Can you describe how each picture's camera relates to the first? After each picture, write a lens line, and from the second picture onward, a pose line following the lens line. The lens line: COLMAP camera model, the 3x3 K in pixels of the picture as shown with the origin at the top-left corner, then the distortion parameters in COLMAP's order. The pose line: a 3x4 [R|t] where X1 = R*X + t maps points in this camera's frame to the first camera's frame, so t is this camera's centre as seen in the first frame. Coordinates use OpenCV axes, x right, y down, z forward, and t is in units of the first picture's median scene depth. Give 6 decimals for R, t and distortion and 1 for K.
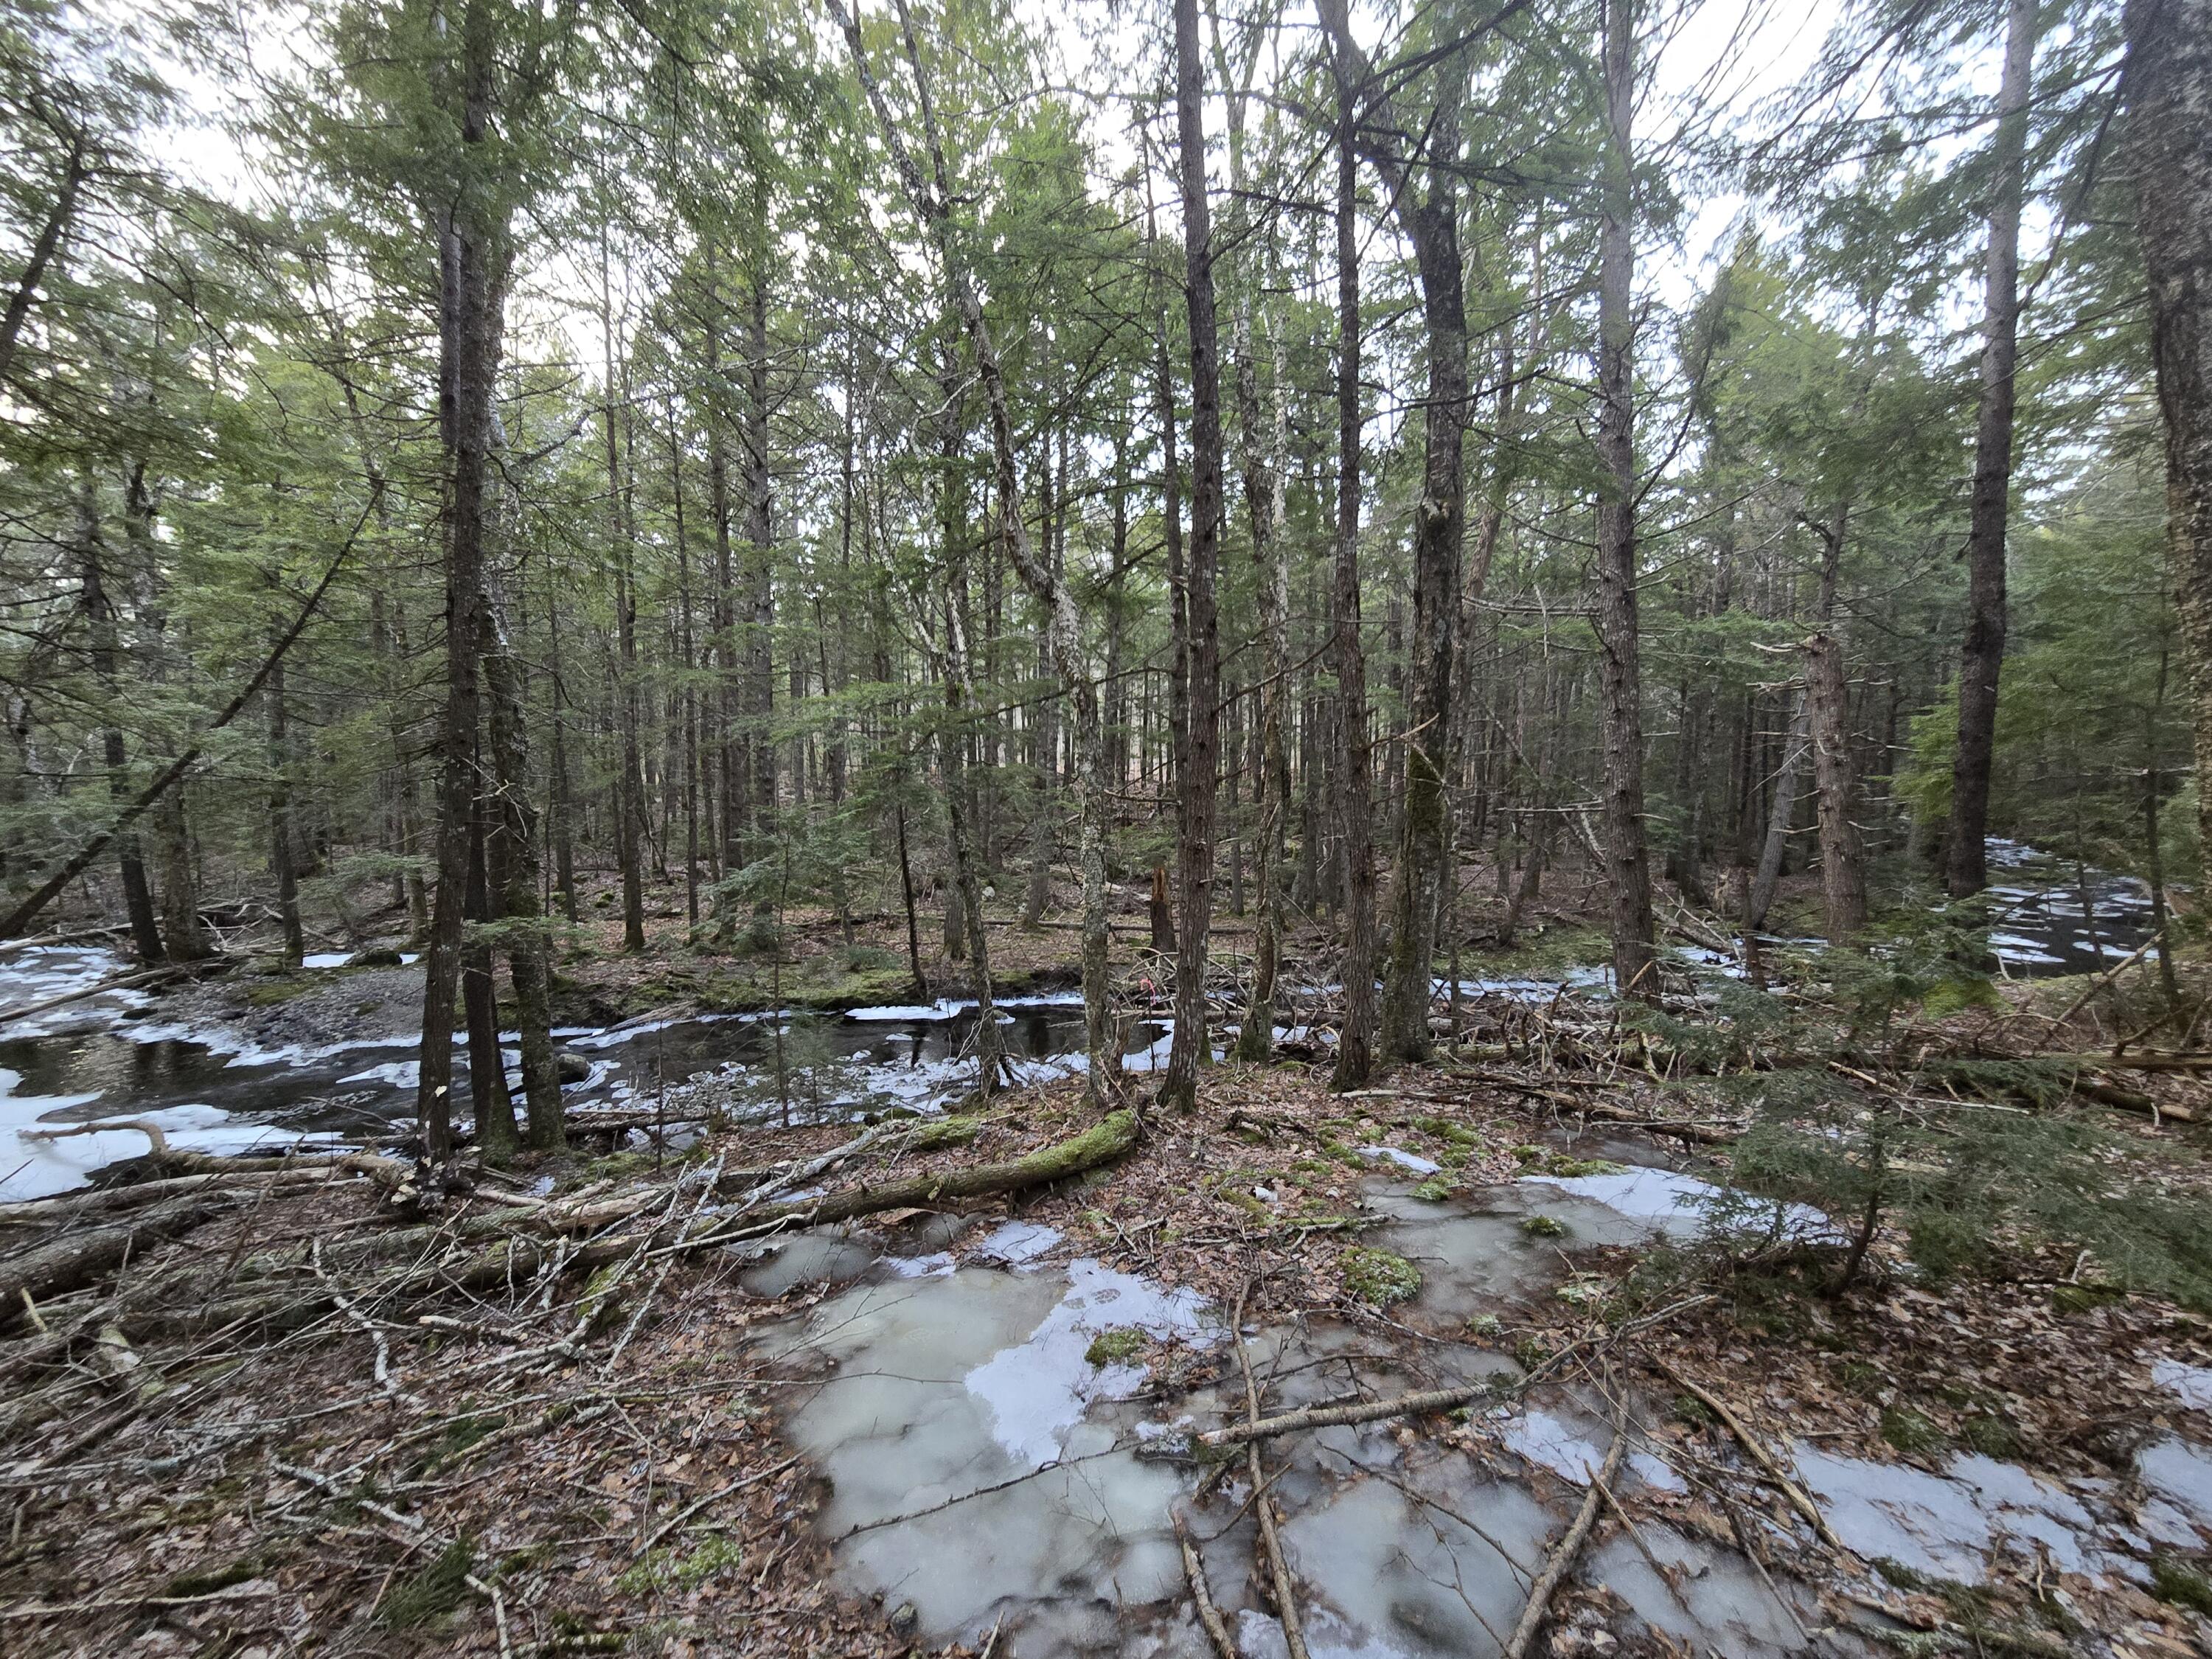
lens RADIAL K [[893.5, 0, 1099.7], [0, 893.5, 814.1], [0, 0, 1]] dist [-0.000727, 0.000168]
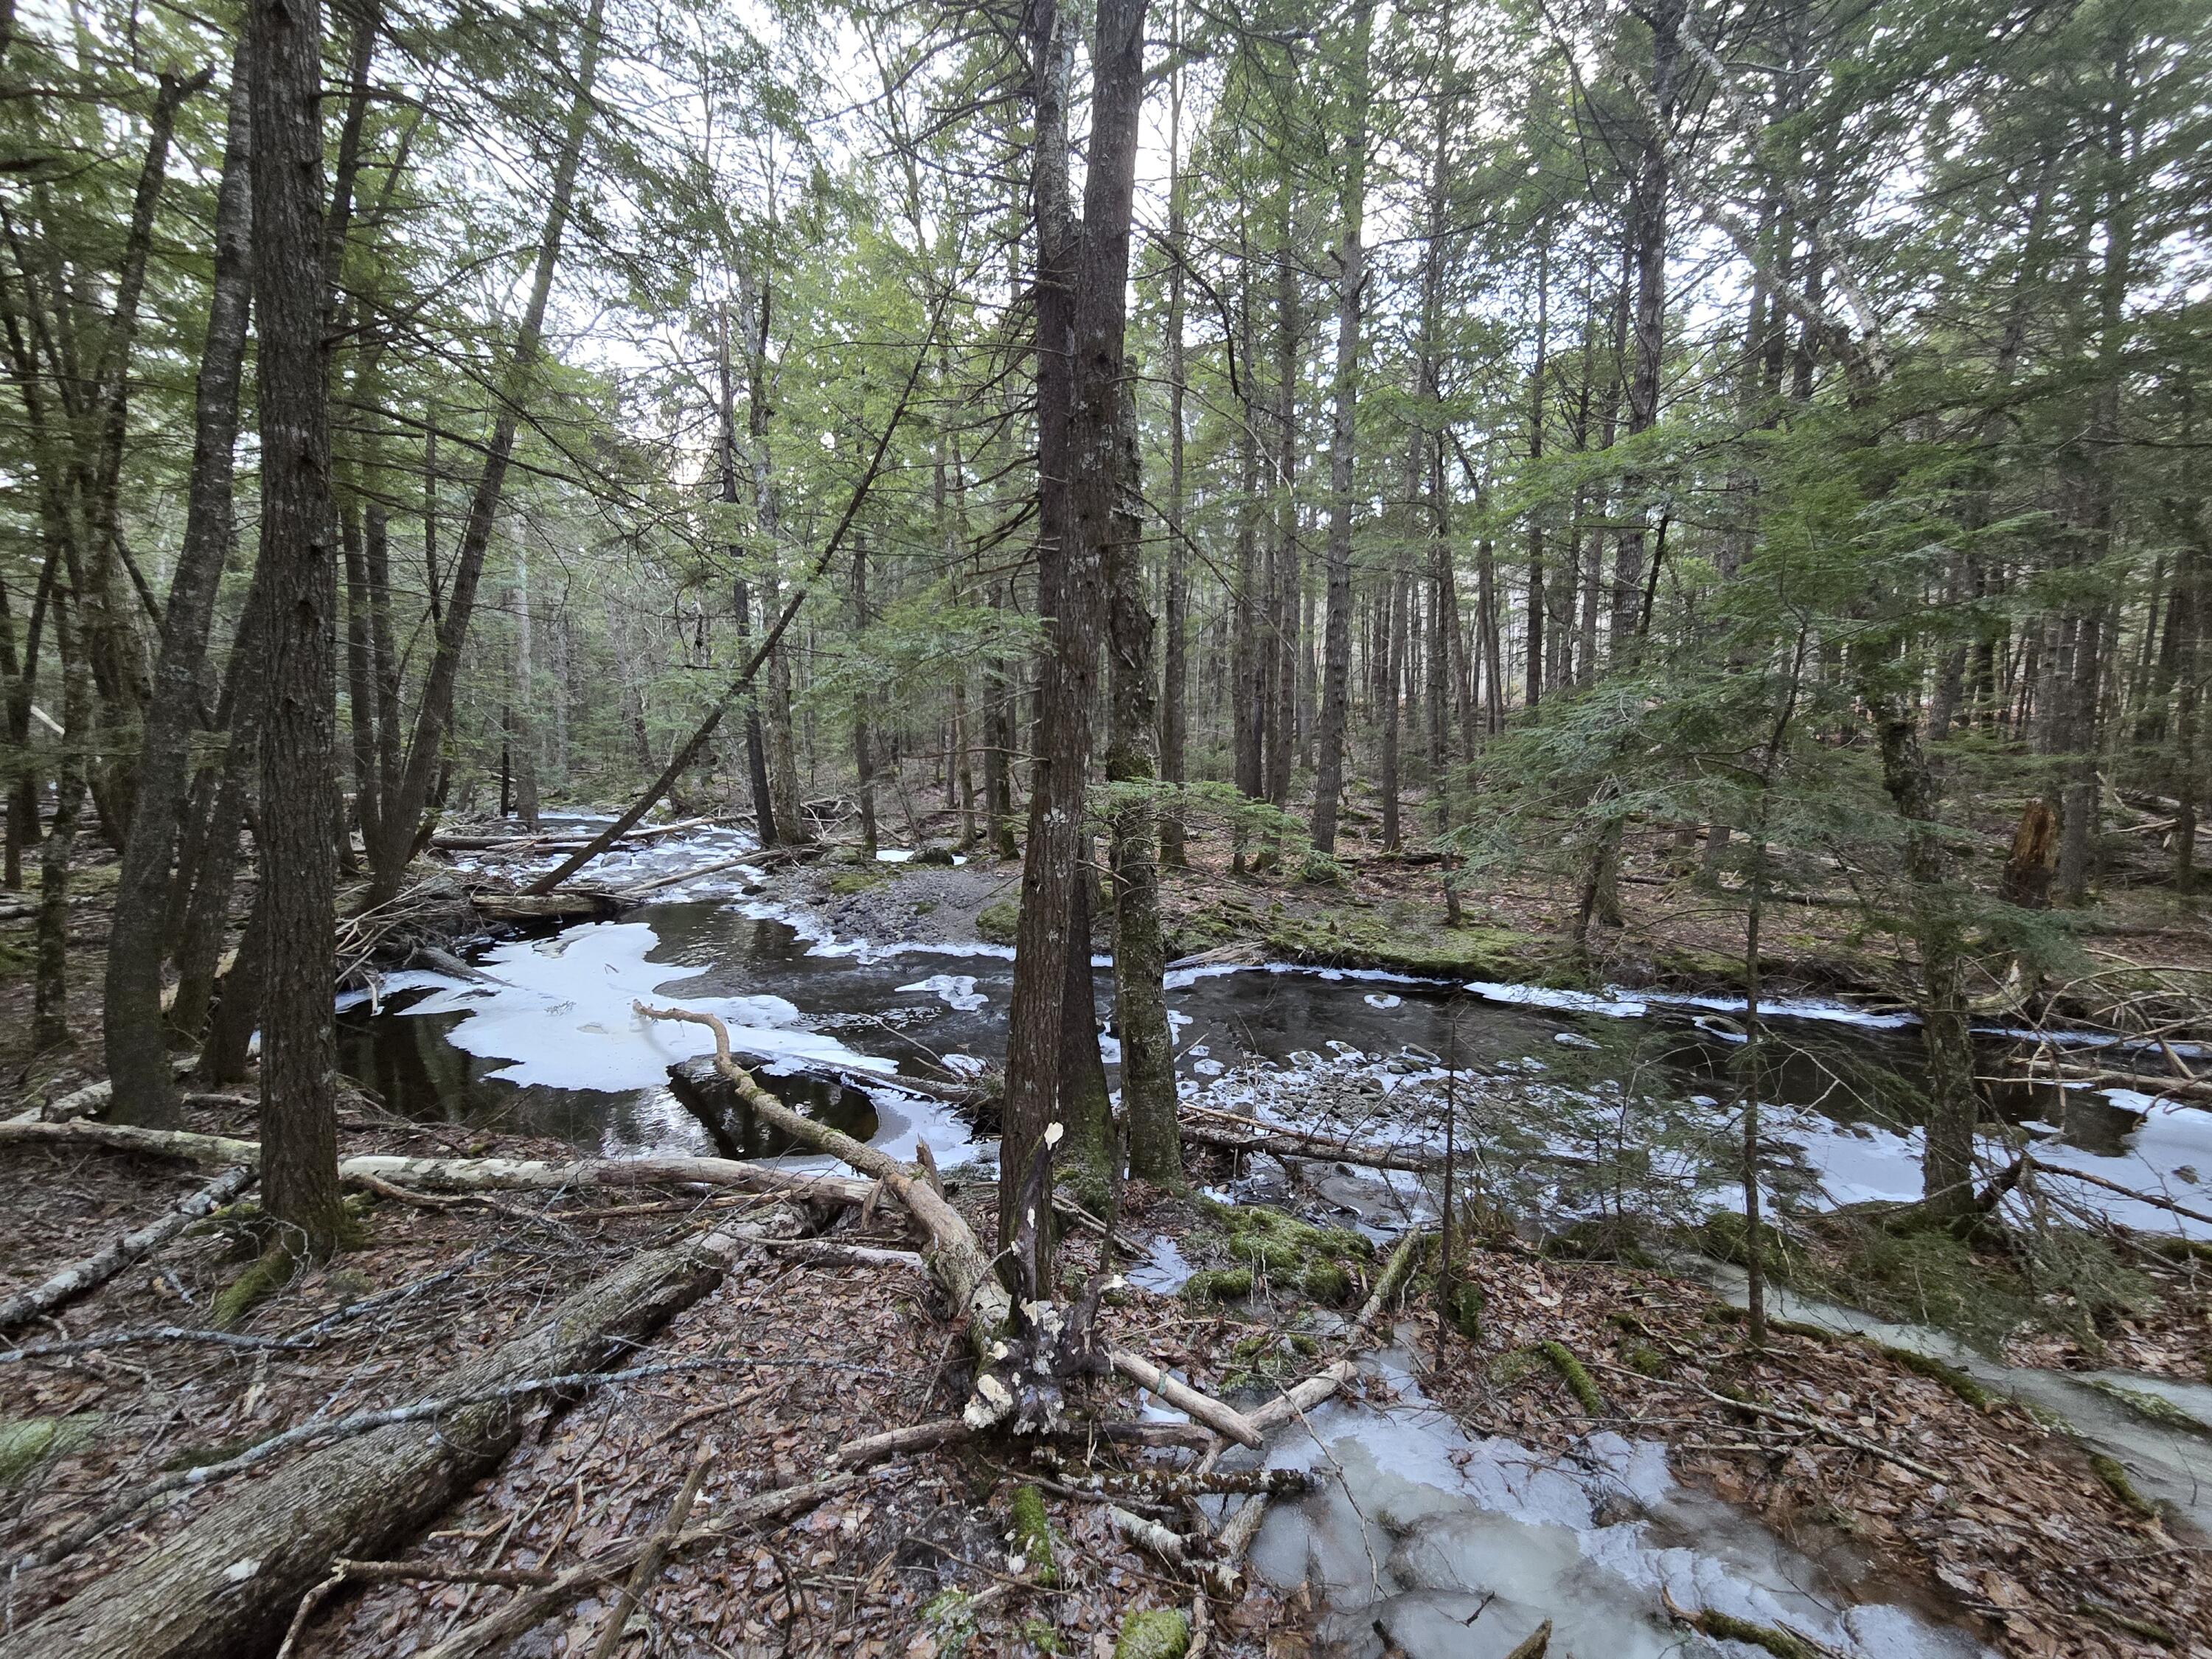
lens RADIAL K [[893.5, 0, 1107.3], [0, 893.5, 837.1], [0, 0, 1]] dist [-0.000727, 0.000168]
pose [[0.882616, 0.068205, -0.465121, -0.221857], [-0.028610, 0.995378, 0.091671, 0.052859], [0.469224, -0.067603, 0.880488, 0.271597]]
